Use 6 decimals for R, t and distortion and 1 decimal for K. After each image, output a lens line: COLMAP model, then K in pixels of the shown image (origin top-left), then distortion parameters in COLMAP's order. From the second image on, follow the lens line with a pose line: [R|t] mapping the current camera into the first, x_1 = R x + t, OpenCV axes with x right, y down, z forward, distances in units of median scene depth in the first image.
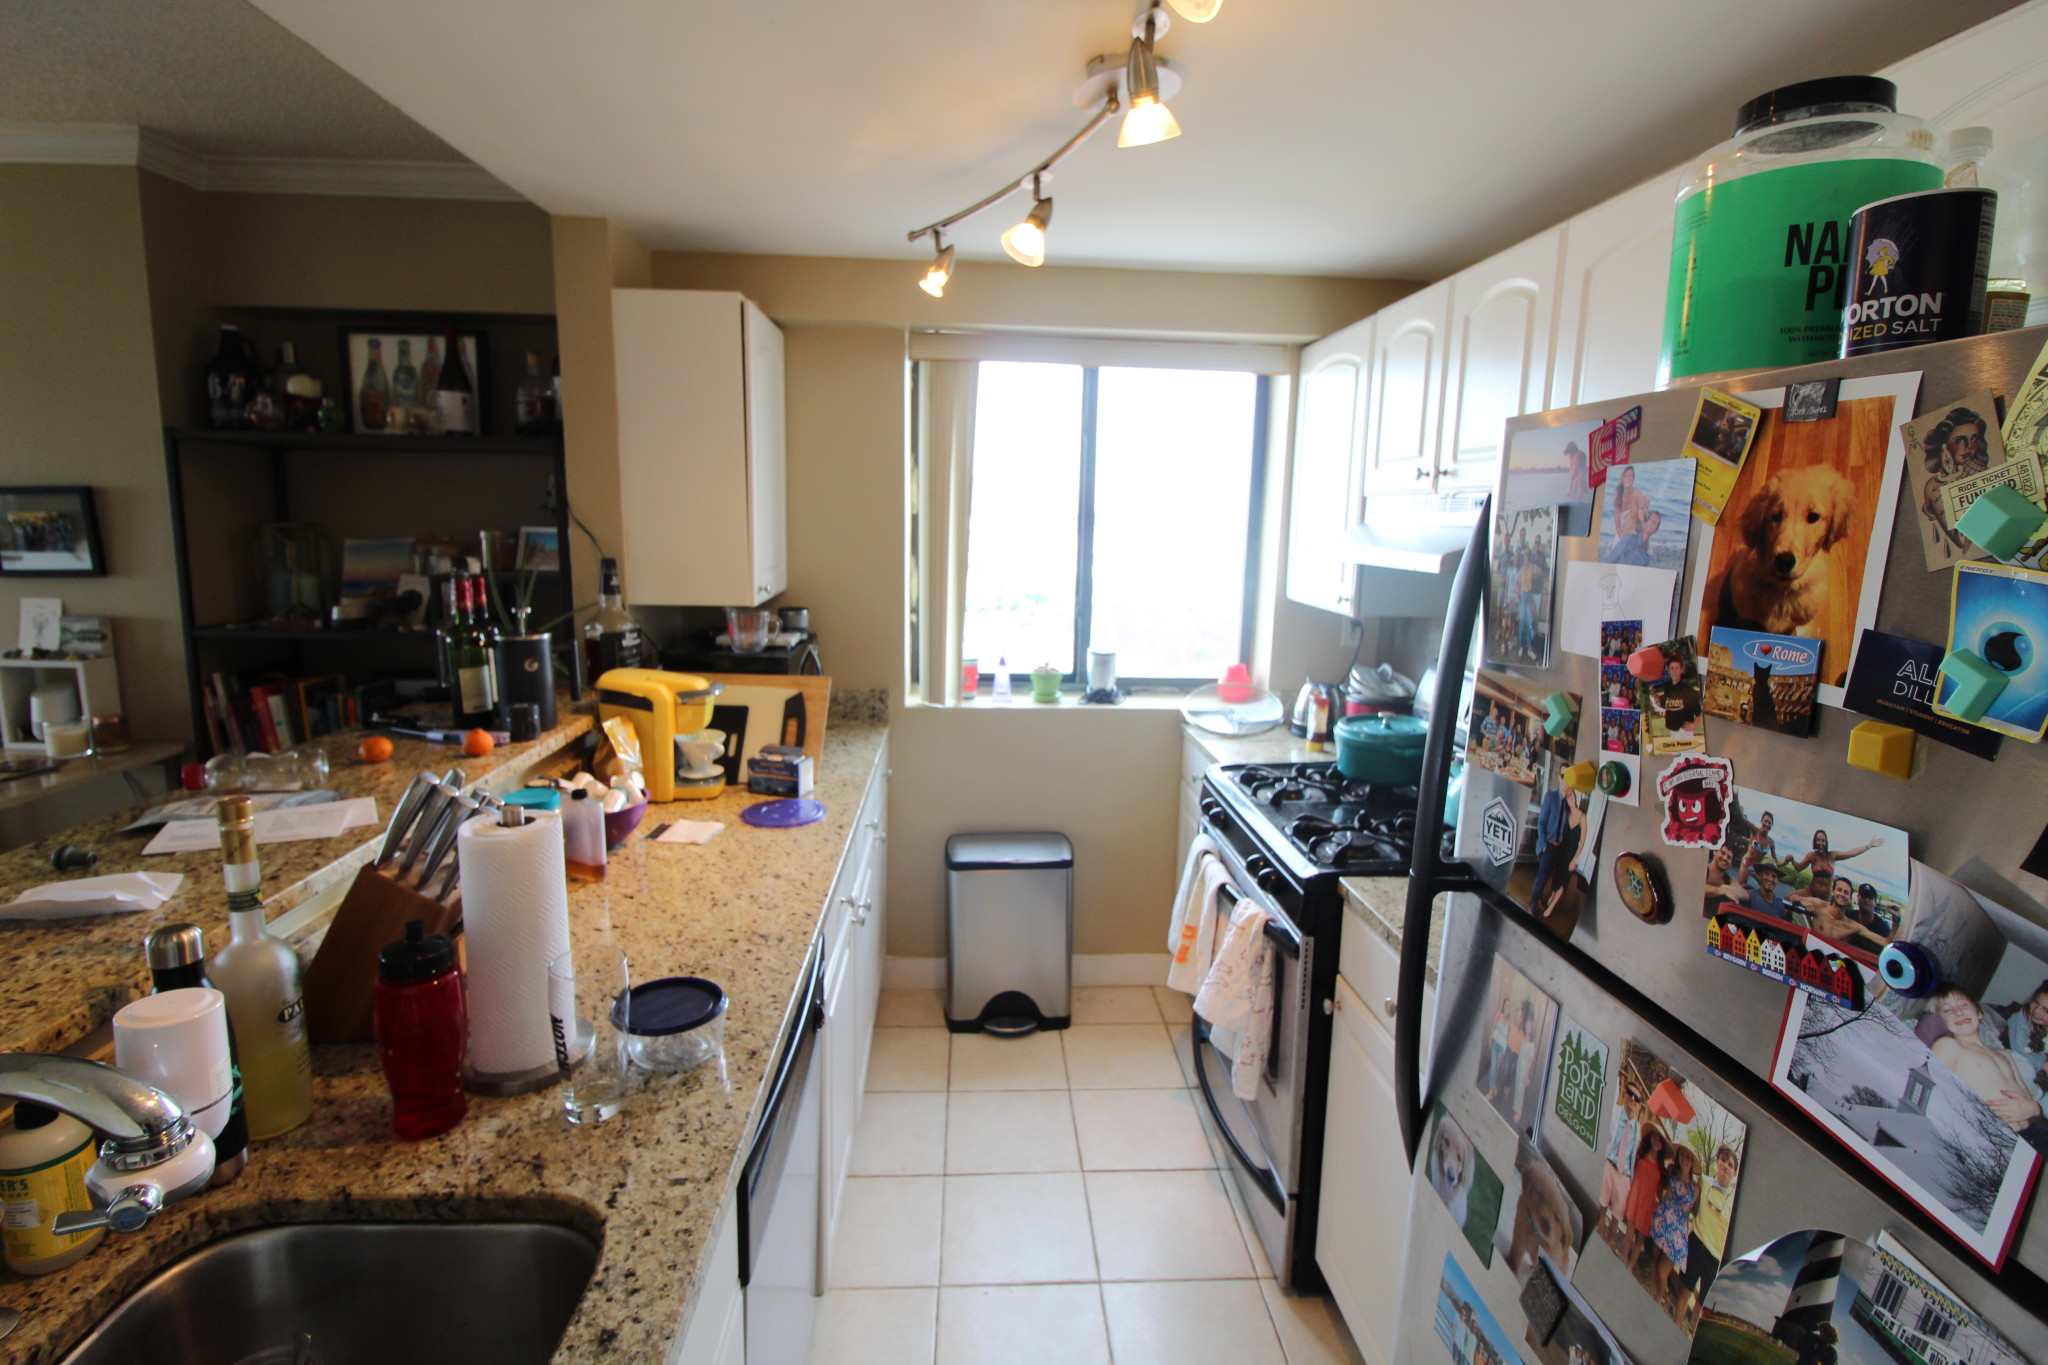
lens RADIAL K [[978.5, 0, 1024.0], [0, 978.5, 682.5], [0, 0, 1]] dist [-0.019017, -0.000614]
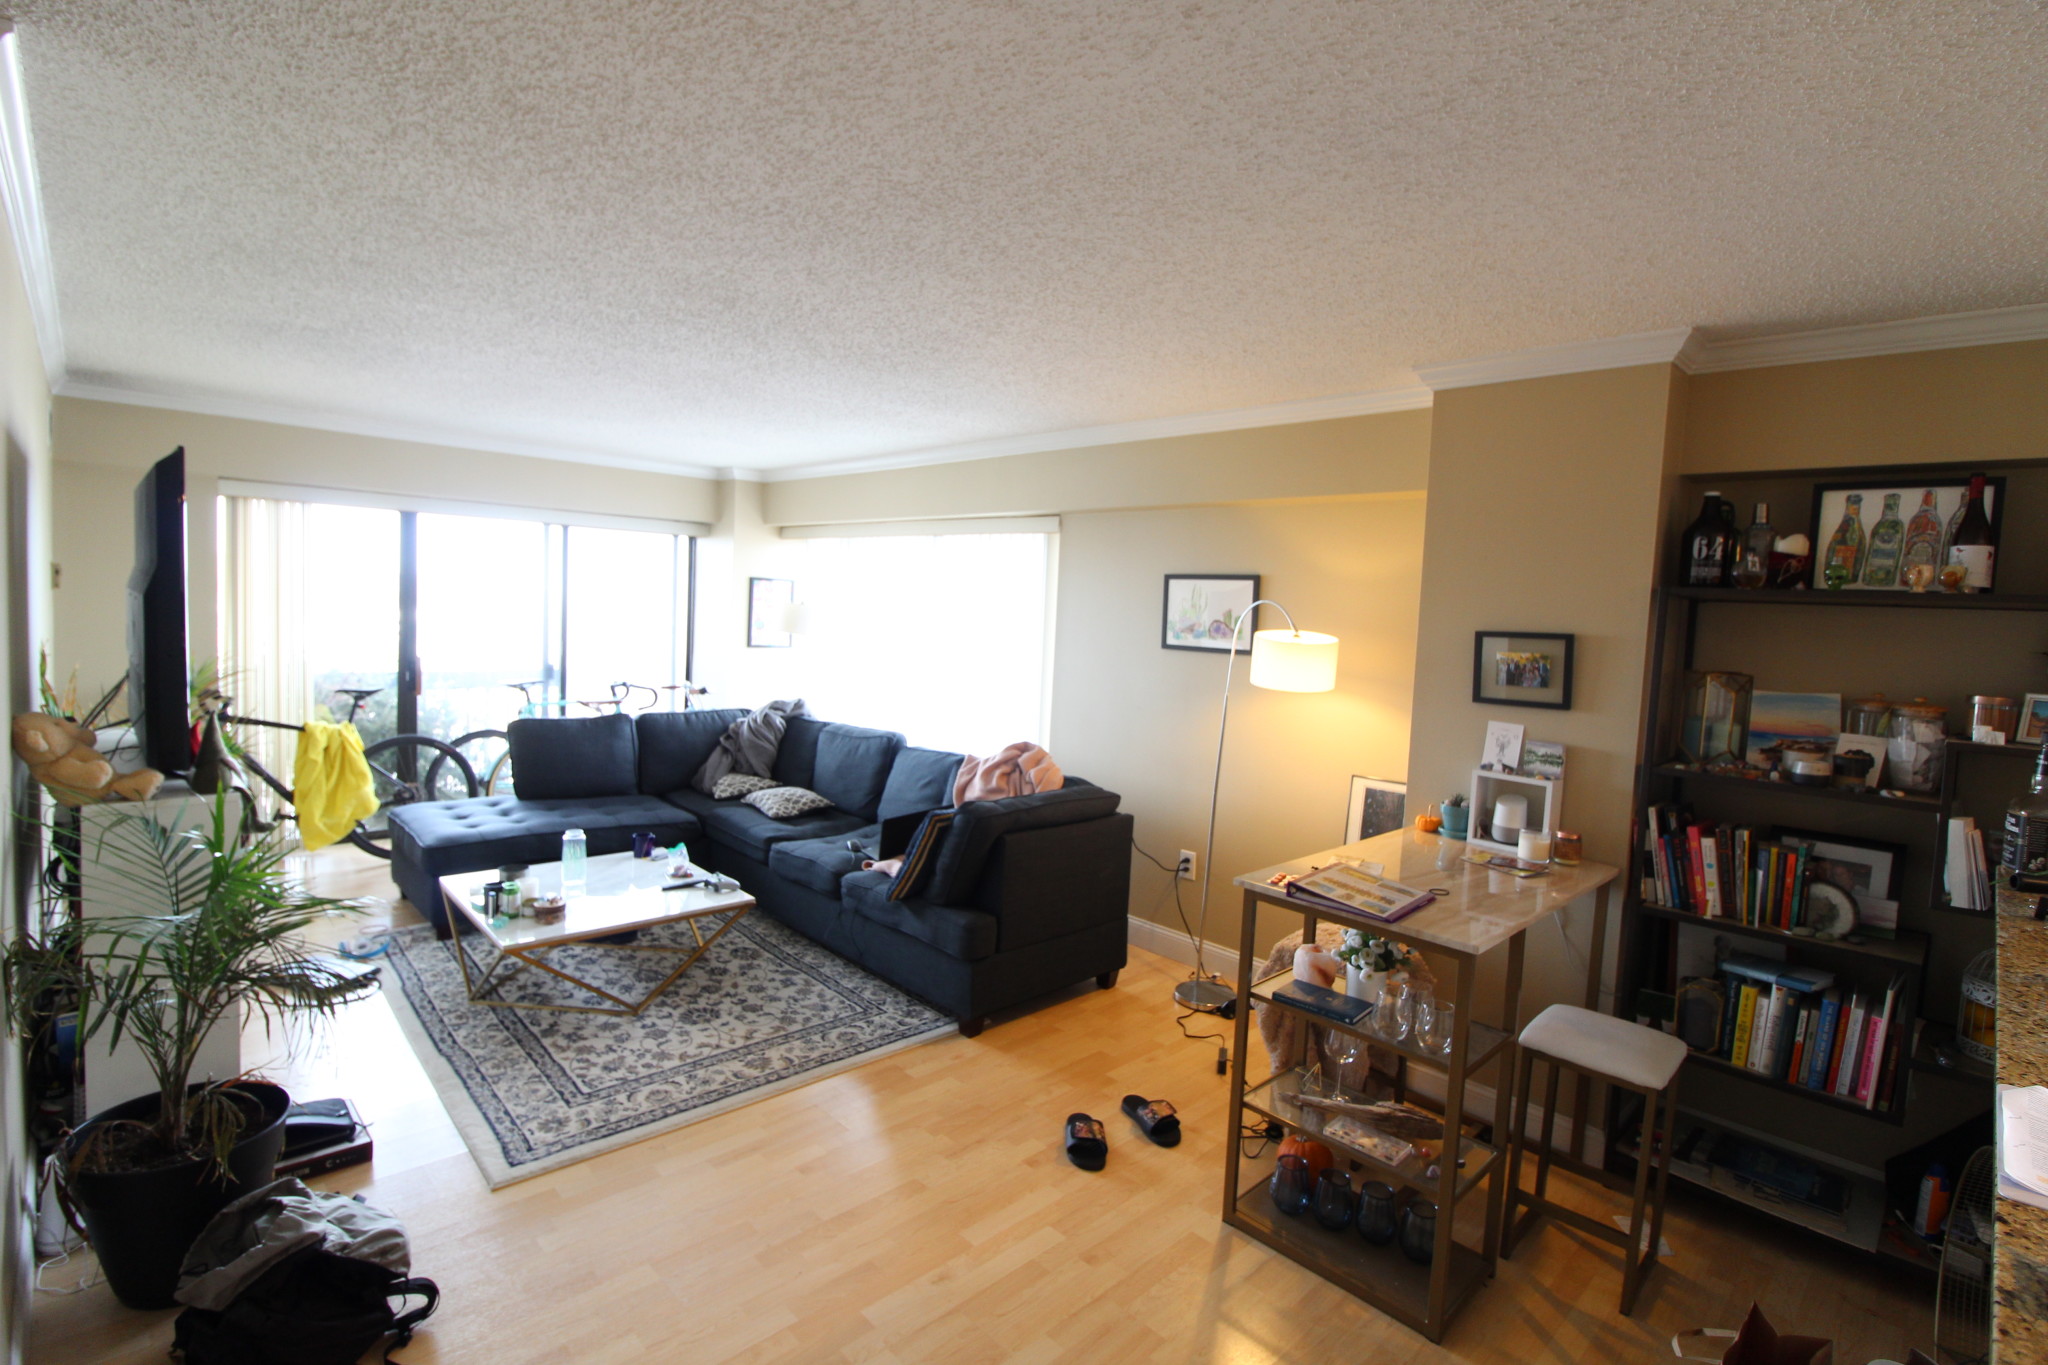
lens RADIAL K [[978.5, 0, 1024.0], [0, 978.5, 682.5], [0, 0, 1]] dist [-0.019017, -0.000614]
pose [[0.643777, 0.067135, -0.762262, -0.485832], [-0.166360, 0.984597, -0.053784, 0.028729], [0.746910, 0.161435, 0.645030, -0.250962]]
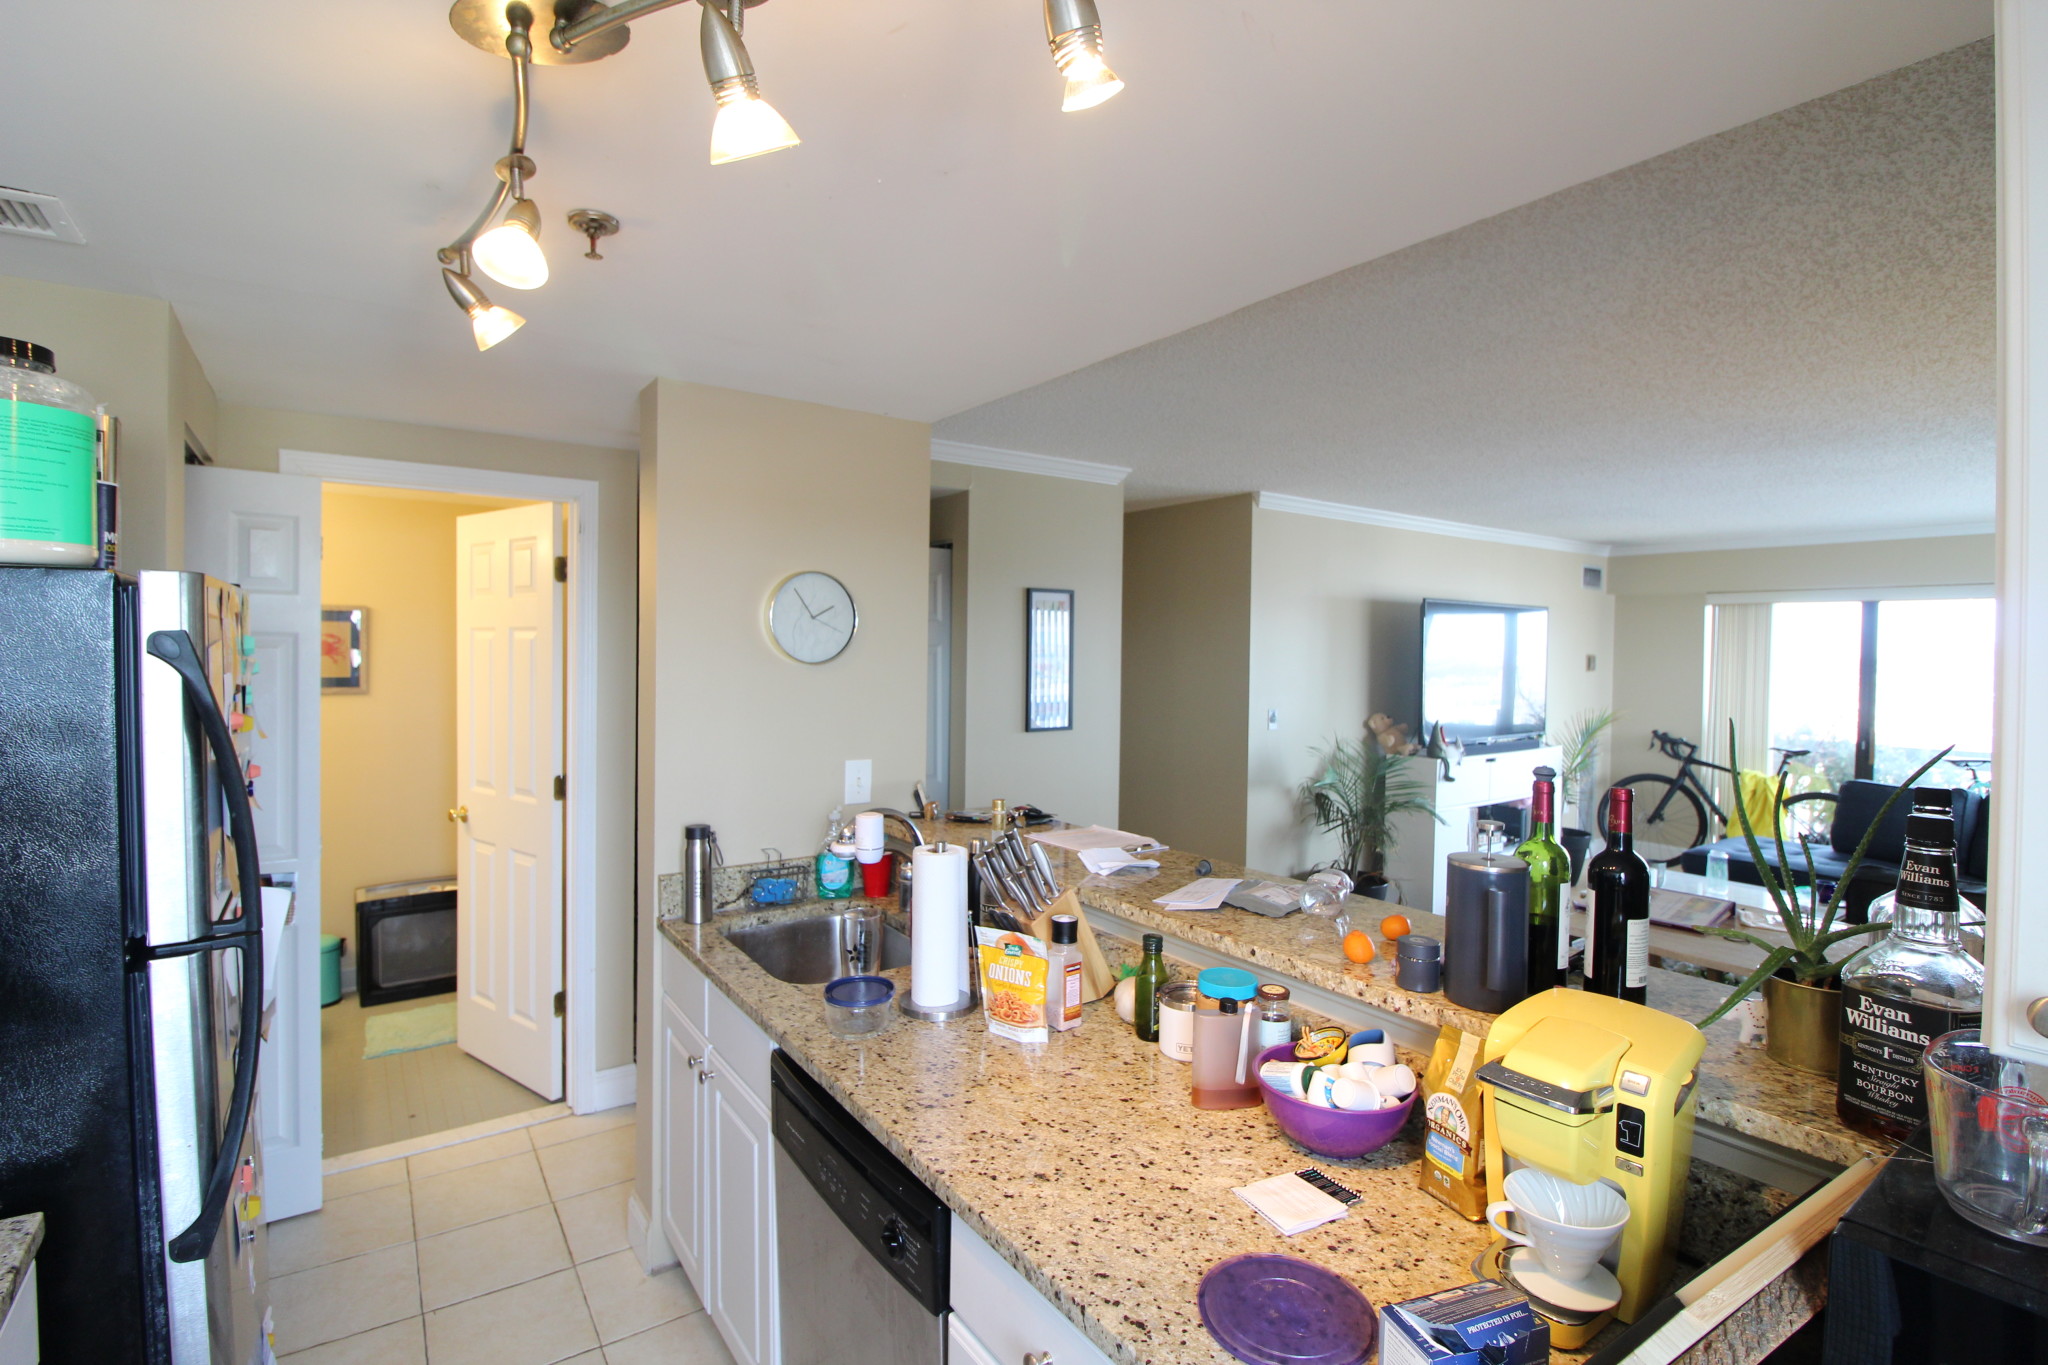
lens RADIAL K [[978.5, 0, 1024.0], [0, 978.5, 682.5], [0, 0, 1]] dist [-0.019017, -0.000614]
pose [[-0.857155, -0.012284, -0.514912, 0.097437], [-0.115115, 0.978996, 0.168273, -0.205921], [0.502029, 0.203509, -0.840565, 1.141497]]
